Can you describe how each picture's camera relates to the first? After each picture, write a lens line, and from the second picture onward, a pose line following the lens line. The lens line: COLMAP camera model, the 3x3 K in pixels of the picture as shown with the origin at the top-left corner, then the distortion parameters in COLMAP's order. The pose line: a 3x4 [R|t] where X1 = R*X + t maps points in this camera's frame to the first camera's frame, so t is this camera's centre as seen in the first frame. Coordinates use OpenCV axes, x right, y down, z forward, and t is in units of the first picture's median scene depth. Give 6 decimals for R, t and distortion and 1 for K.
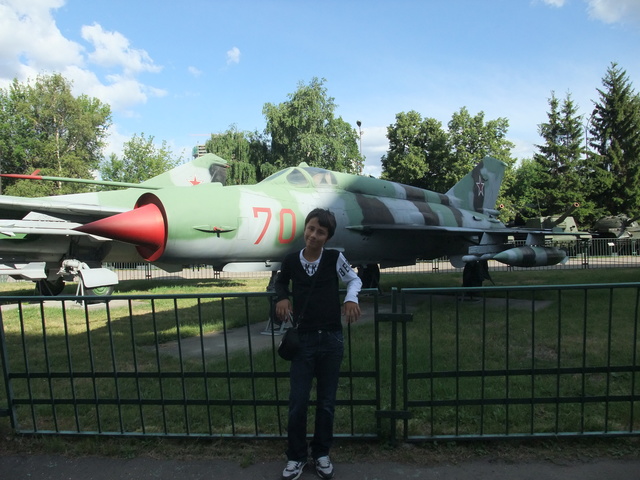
lens RADIAL K [[499.5, 0, 312.0], [0, 499.5, 249.4], [0, 0, 1]] dist [-0.086636, 0.058590]
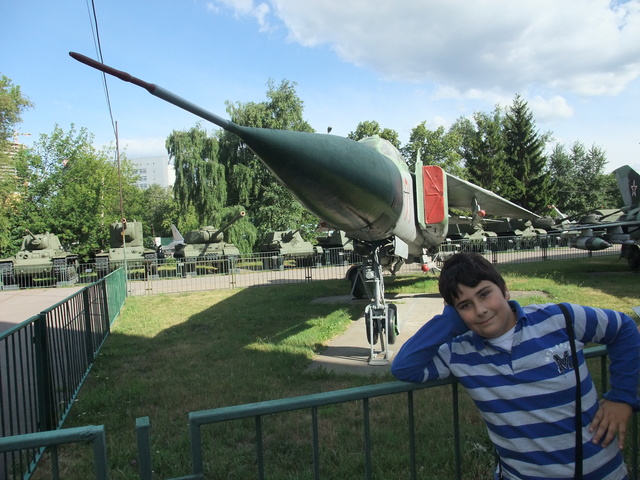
lens RADIAL K [[499.5, 0, 312.0], [0, 499.5, 249.4], [0, 0, 1]] dist [-0.086636, 0.058590]
pose [[0.914737, -0.028068, 0.403073, -0.550071], [0.035379, 0.999317, -0.010703, 0.010241], [-0.402497, 0.024050, 0.915105, 0.104553]]
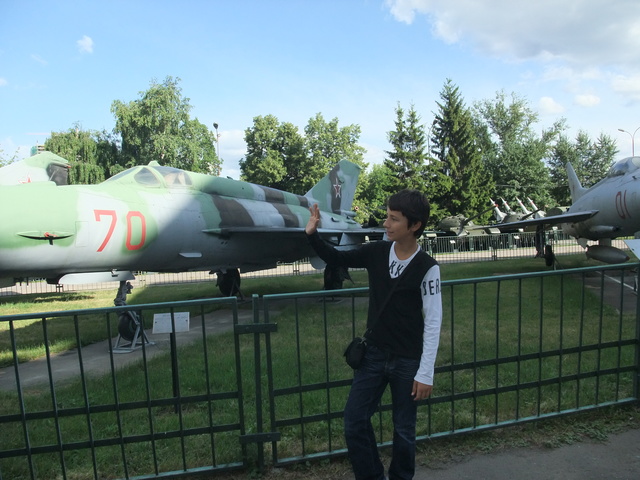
lens RADIAL K [[501.5, 0, 321.1], [0, 501.5, 245.8], [0, 0, 1]] dist [-0.088403, 0.059891]
pose [[0.956335, -0.028697, 0.290861, 0.001690], [0.033197, 0.999393, -0.010546, 0.000296], [-0.290382, 0.019741, 0.956707, 0.009092]]
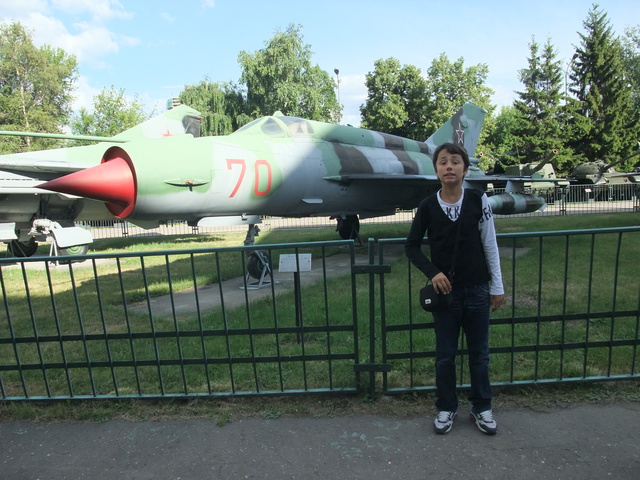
lens RADIAL K [[499.5, 0, 312.0], [0, 499.5, 249.4], [0, 0, 1]] dist [-0.086636, 0.058590]
pose [[0.998936, -0.027942, 0.036699, 0.001236], [0.024321, 0.995120, 0.095633, 0.000272], [-0.039192, -0.094638, 0.994740, 0.003697]]
